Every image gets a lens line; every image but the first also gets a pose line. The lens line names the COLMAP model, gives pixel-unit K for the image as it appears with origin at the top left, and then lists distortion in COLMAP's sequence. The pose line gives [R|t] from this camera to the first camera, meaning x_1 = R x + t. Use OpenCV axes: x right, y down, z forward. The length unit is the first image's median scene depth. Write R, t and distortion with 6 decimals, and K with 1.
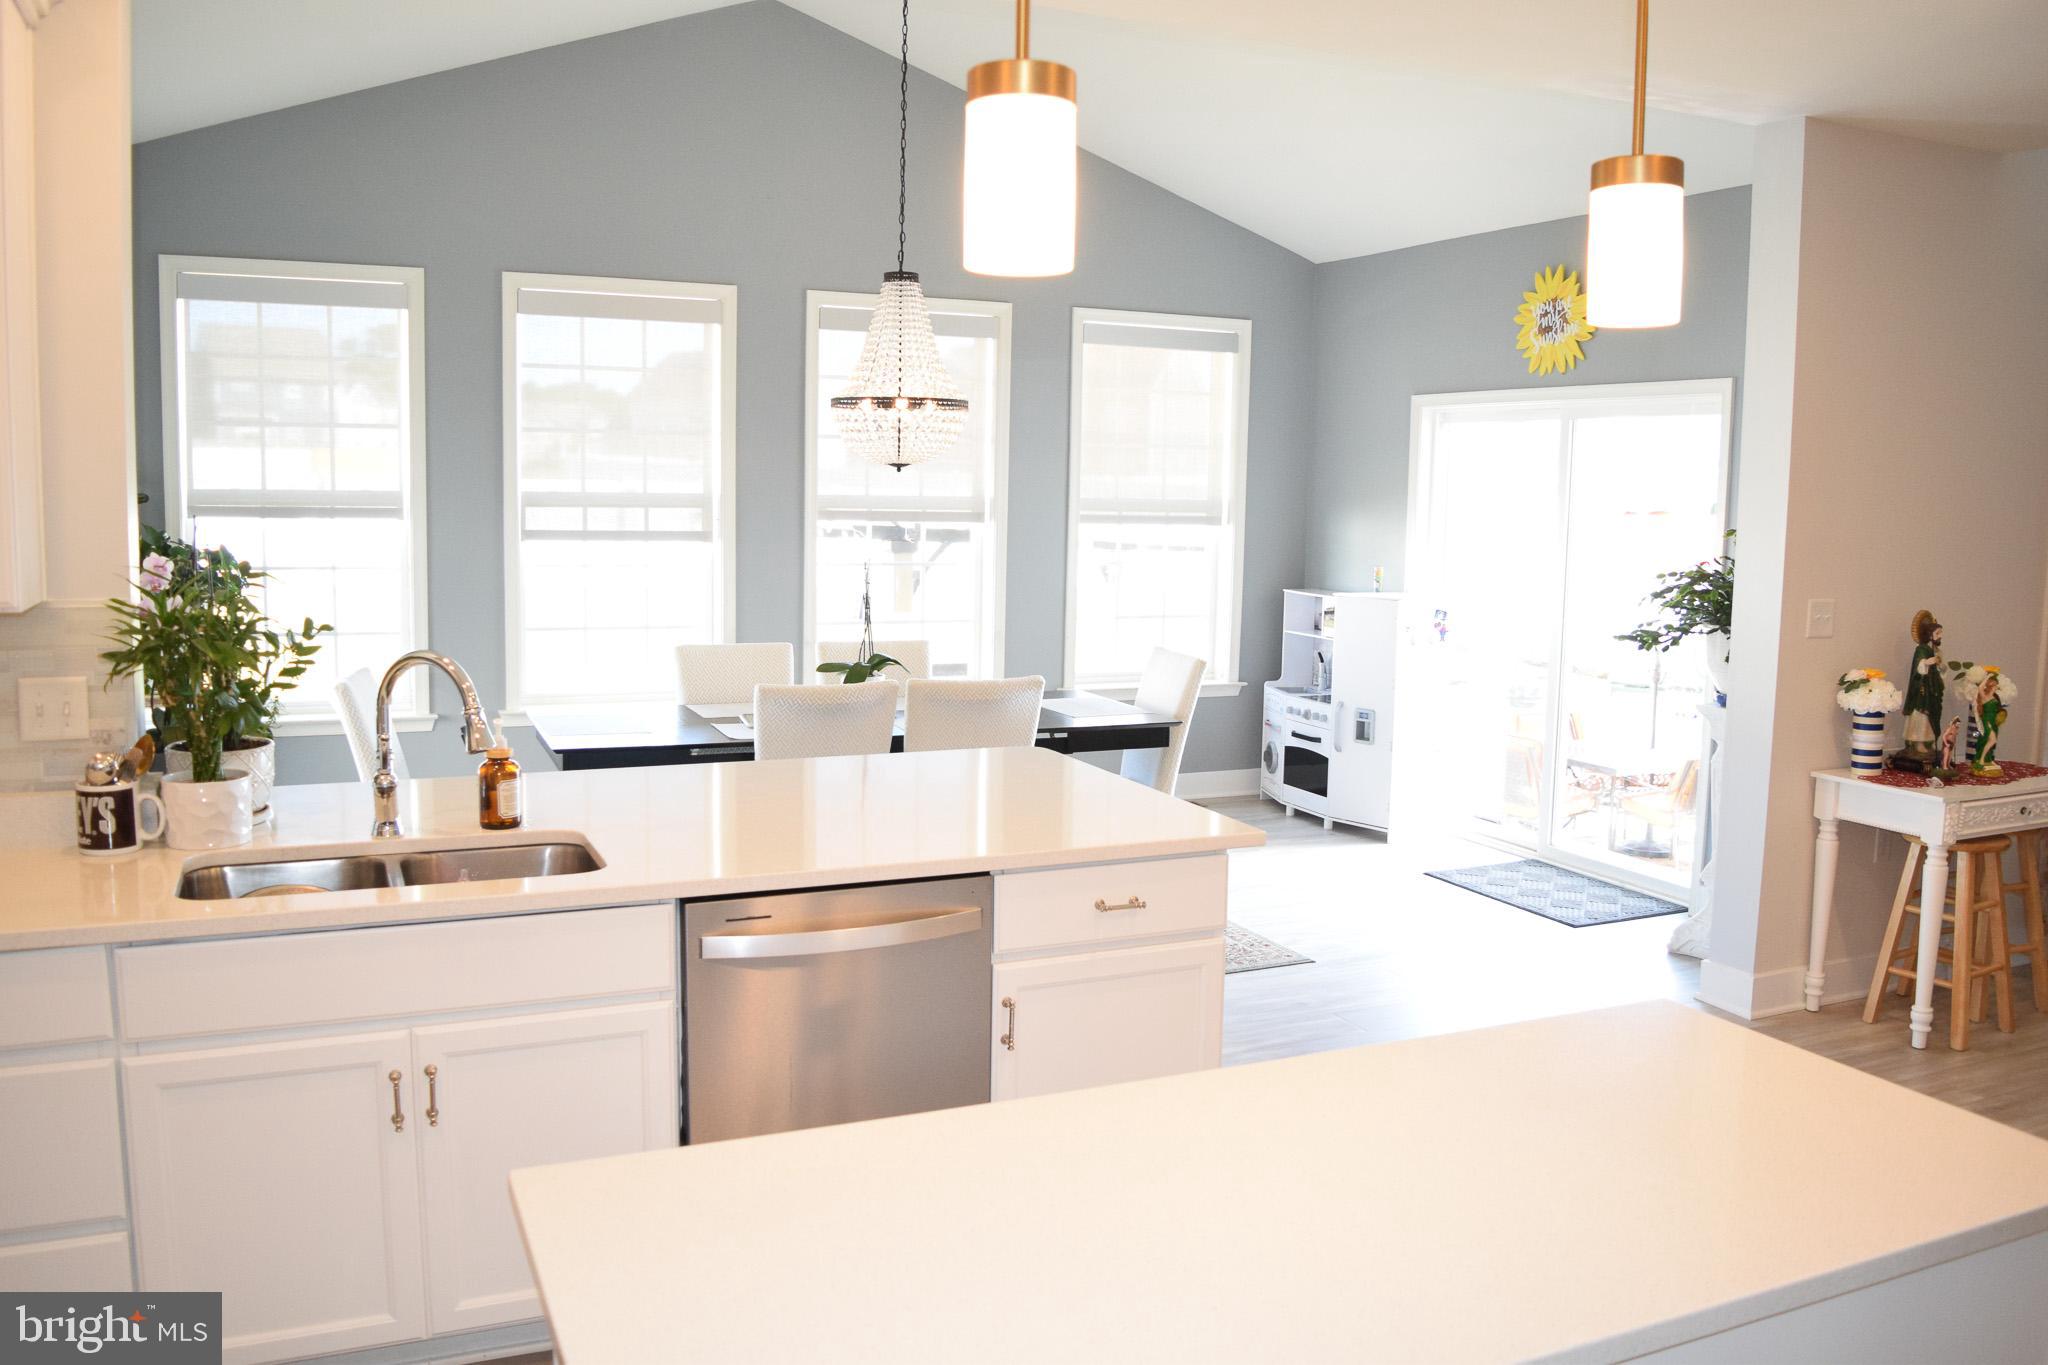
lens RADIAL K [[1608.2, 0, 1019.6], [0, 1608.2, 661.4], [0, 0, 1]] dist [-0.096725, 0.026982]
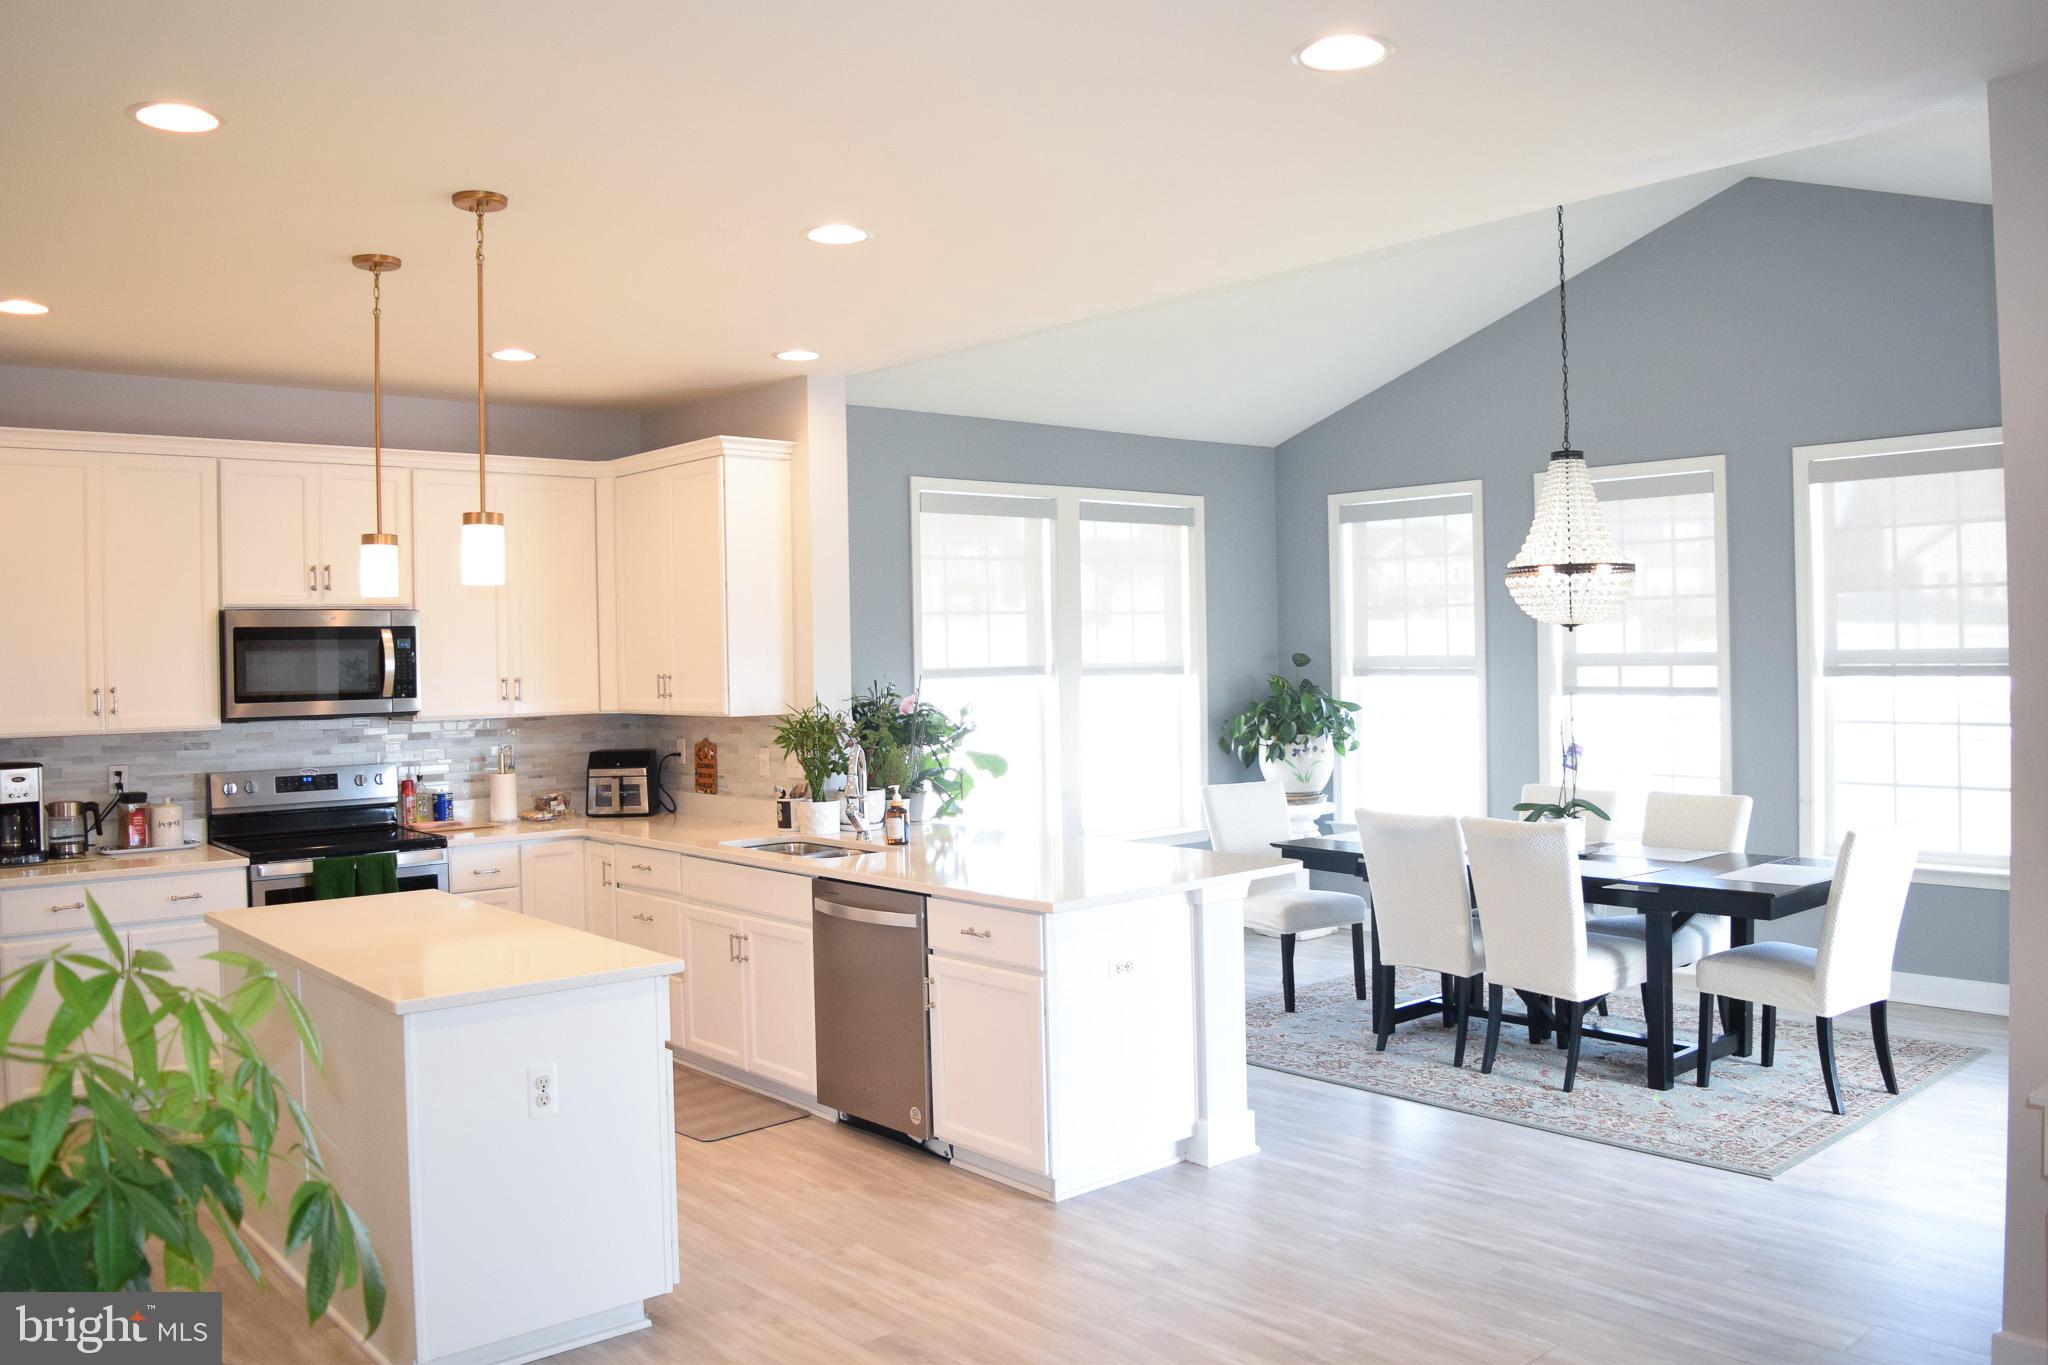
lens RADIAL K [[1608.2, 0, 1019.6], [0, 1608.2, 661.4], [0, 0, 1]] dist [-0.096725, 0.026982]
pose [[0.289103, -0.020183, -0.957085, 0.786882], [-0.079791, 0.995791, -0.045102, -0.017686], [0.953967, 0.089406, 0.286276, 0.312807]]
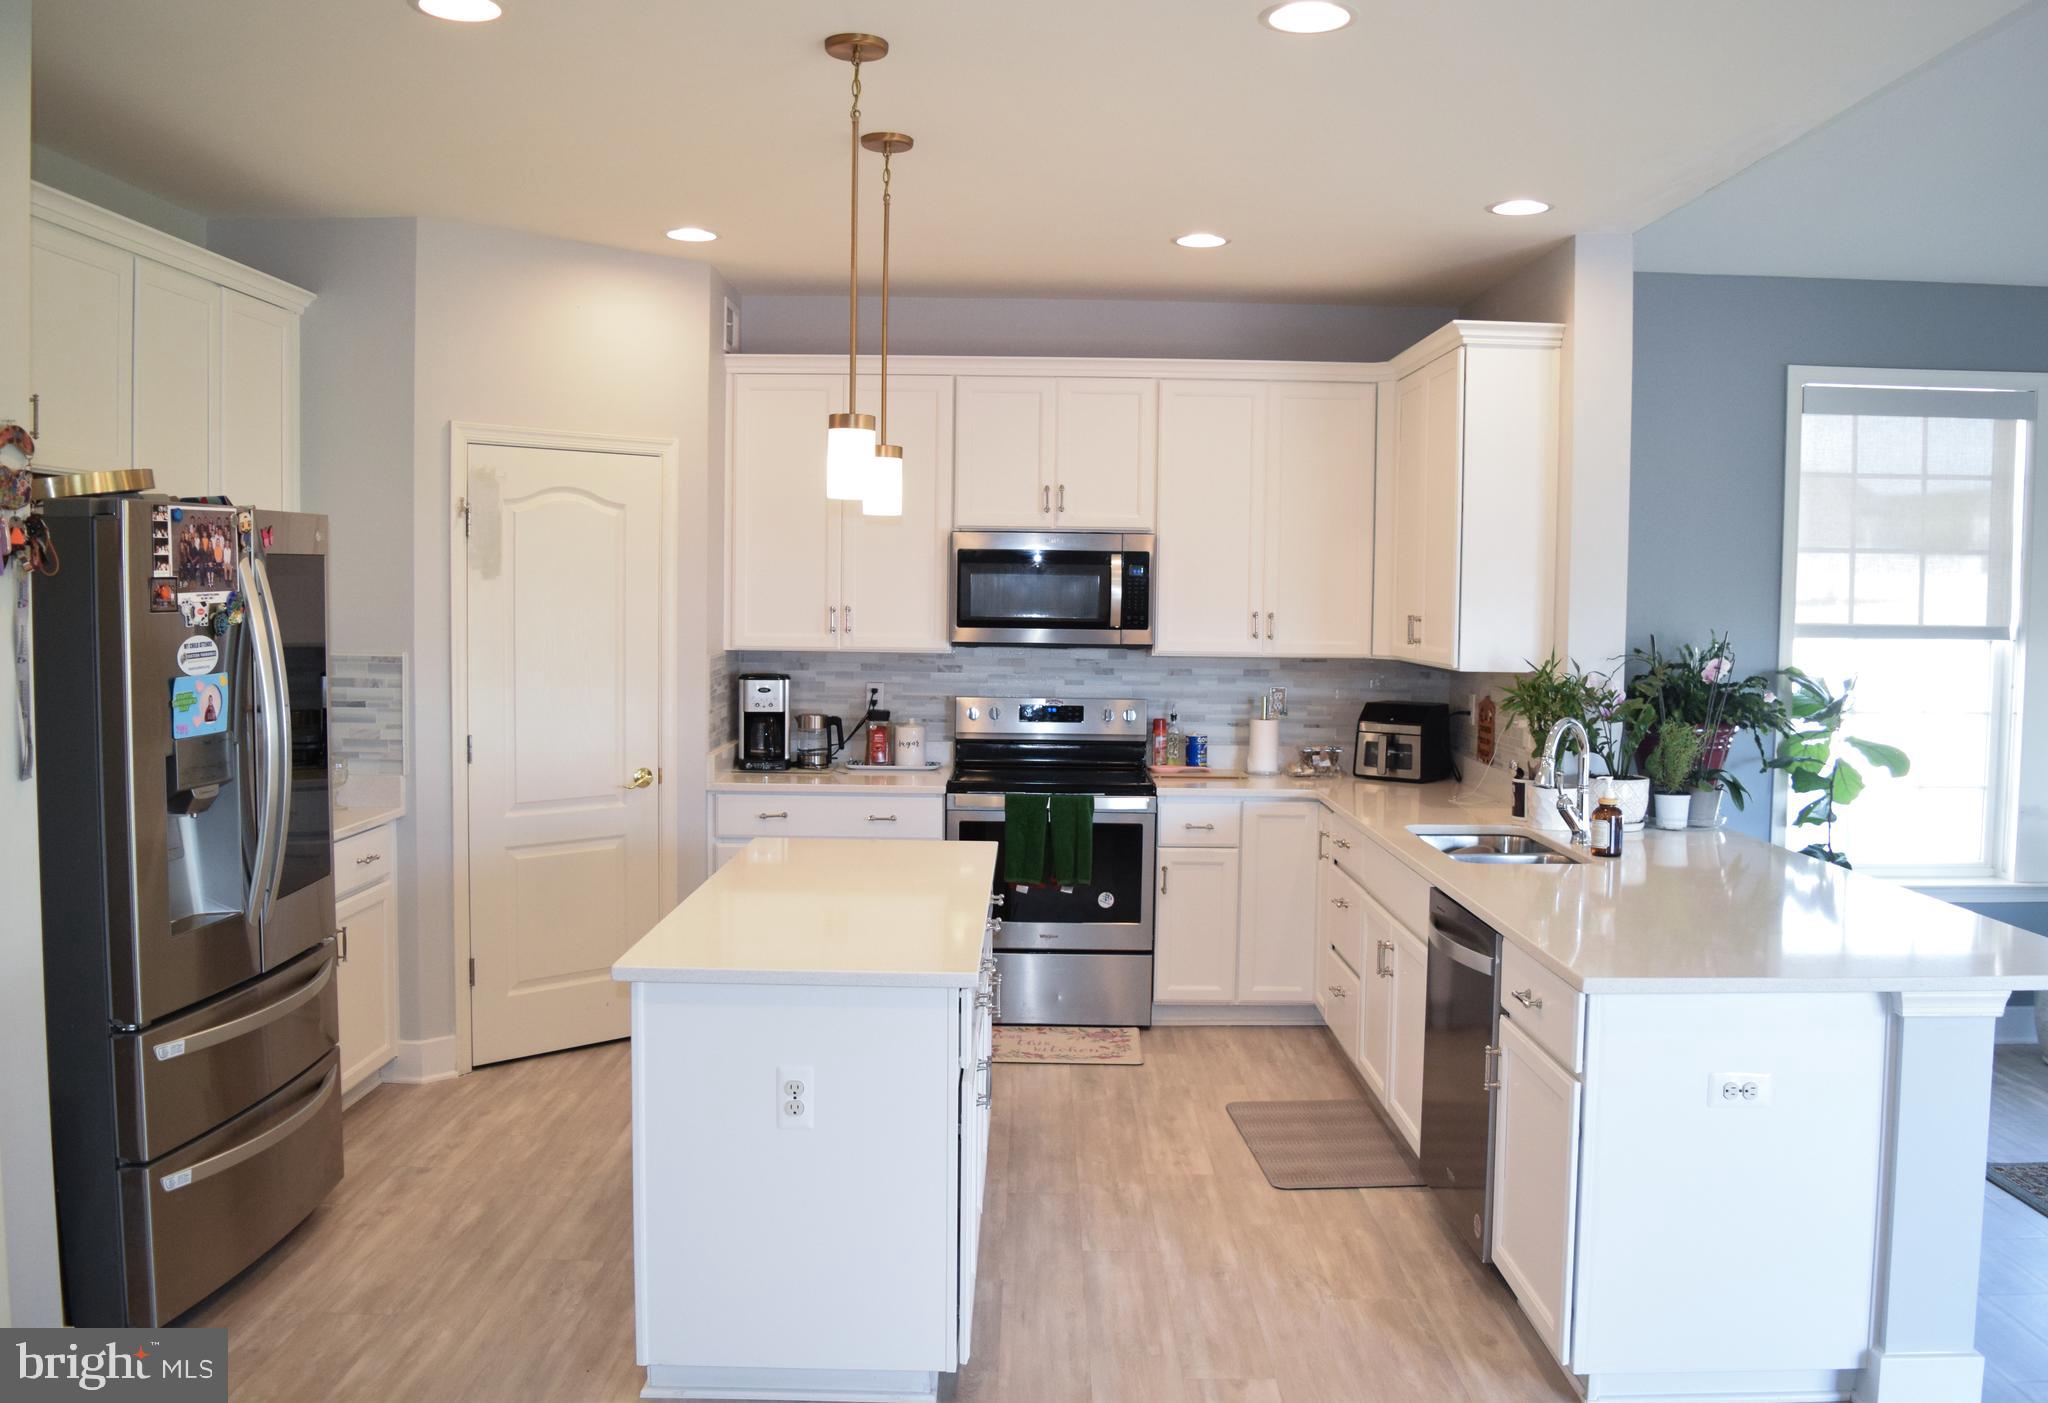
lens RADIAL K [[1654.7, 0, 1047.6], [0, 1654.7, 684.5], [0, 0, 1]] dist [-0.090956, 0.011184]
pose [[-0.401581, 0.026855, -0.915430, 0.607133], [-0.121730, 0.989136, 0.082418, -0.052282], [0.907697, 0.144533, -0.393949, 0.583448]]
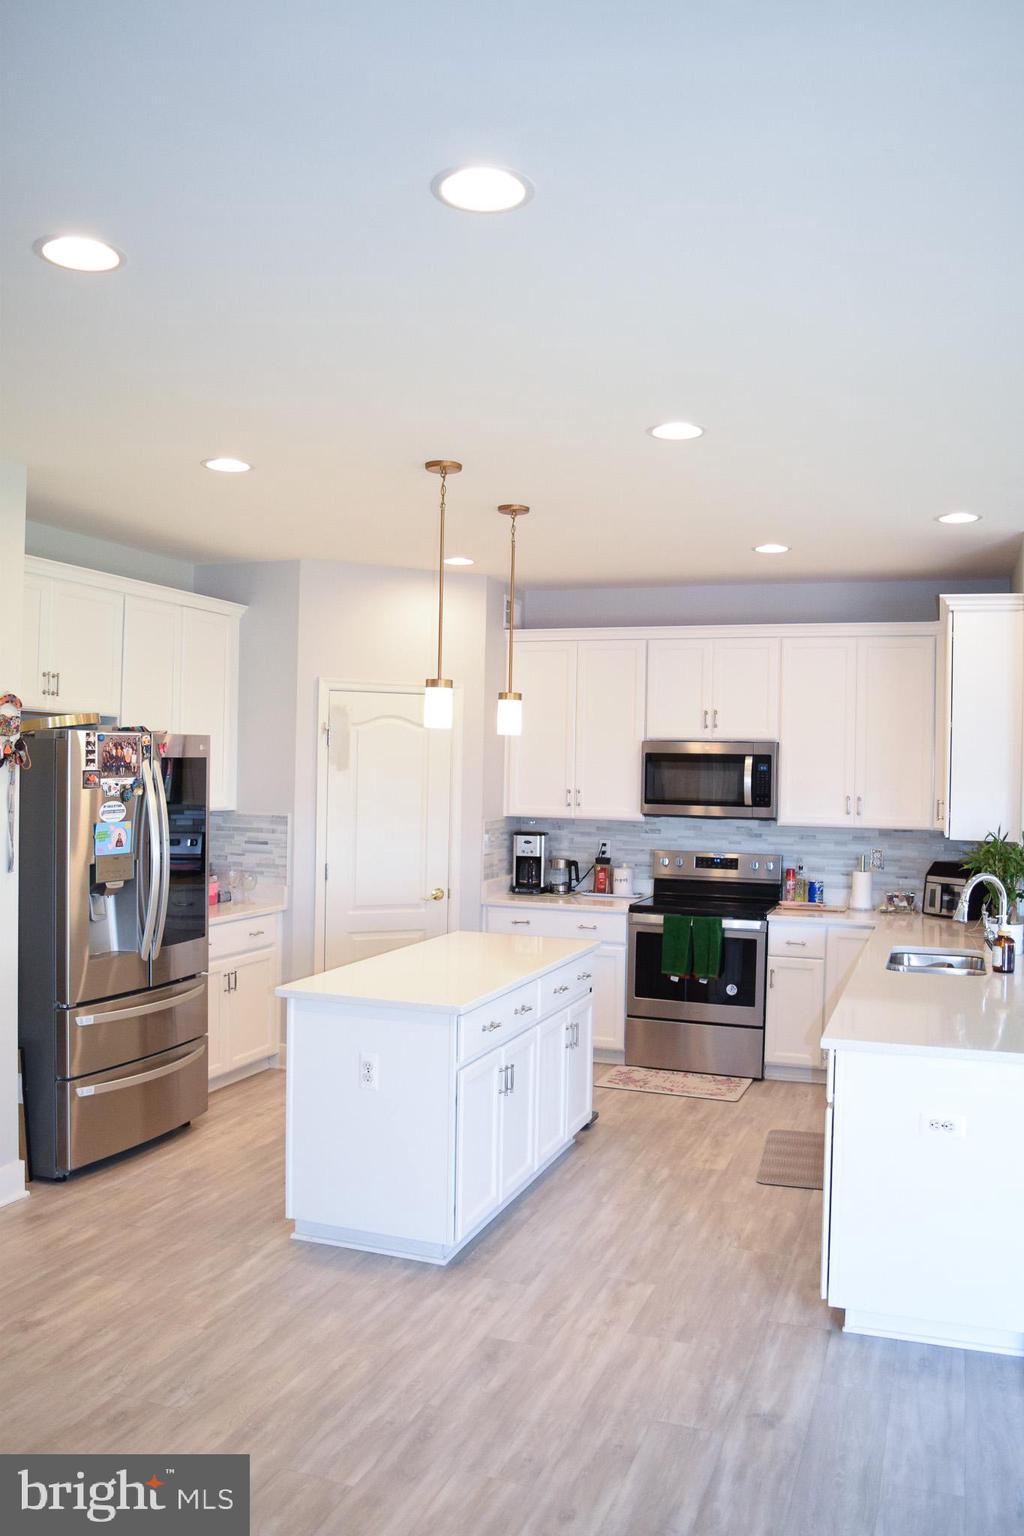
lens RADIAL K [[1206.2, 0, 526.4], [0, 1206.2, 766.2], [0, 0, 1]] dist [-0.096725, 0.026982]
pose [[-0.690618, -0.034331, -0.722404, 0.589886], [-0.112079, 0.991886, 0.060010, -0.086801], [0.714482, 0.122410, -0.688862, 0.820534]]
